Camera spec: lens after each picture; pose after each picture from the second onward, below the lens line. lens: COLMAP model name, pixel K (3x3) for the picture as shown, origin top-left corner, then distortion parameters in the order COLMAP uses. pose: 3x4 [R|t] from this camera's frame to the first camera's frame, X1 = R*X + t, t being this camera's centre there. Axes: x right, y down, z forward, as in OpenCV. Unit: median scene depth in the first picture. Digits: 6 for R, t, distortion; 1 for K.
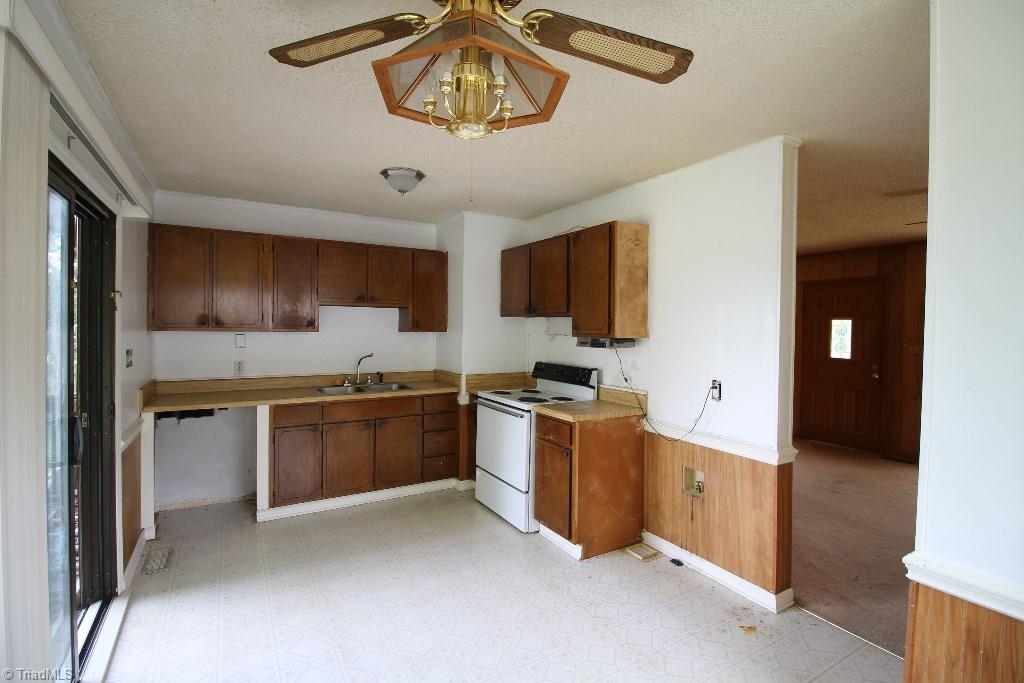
lens RADIAL K [[477.6, 0, 510.7], [0, 477.6, 336.4], [0, 0, 1]] dist [0.001109, -0.013162]
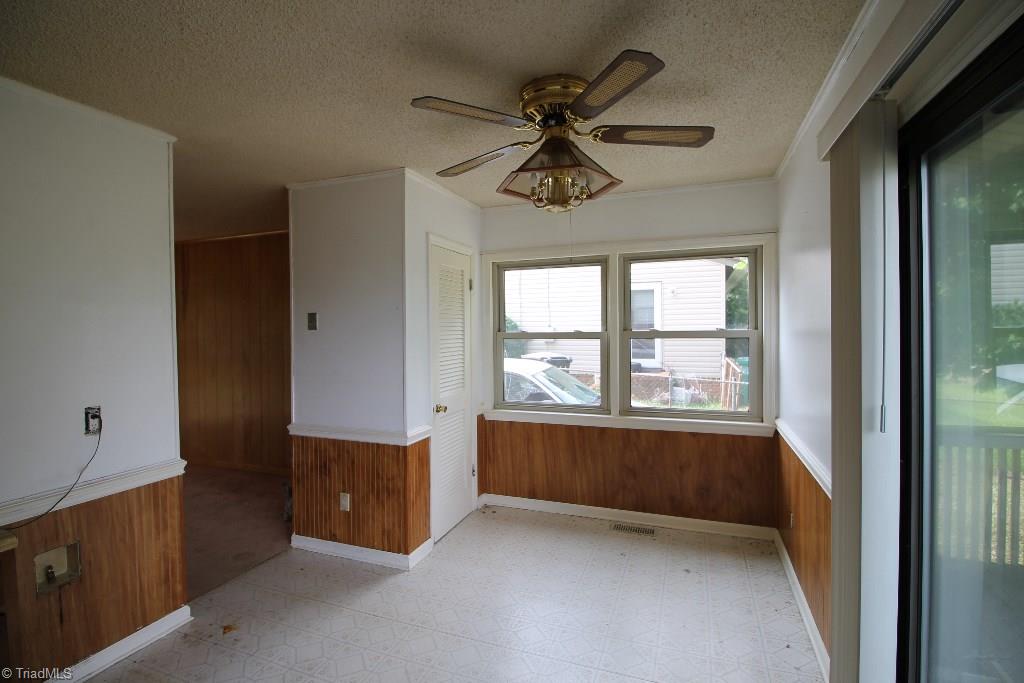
lens RADIAL K [[477.6, 0, 510.7], [0, 477.6, 336.4], [0, 0, 1]] dist [0.001109, -0.013162]
pose [[-0.624474, -0.026093, 0.780610, -0.574290], [0.016290, 0.998789, 0.046418, -0.043888], [-0.780876, 0.041703, -0.623293, 0.986755]]
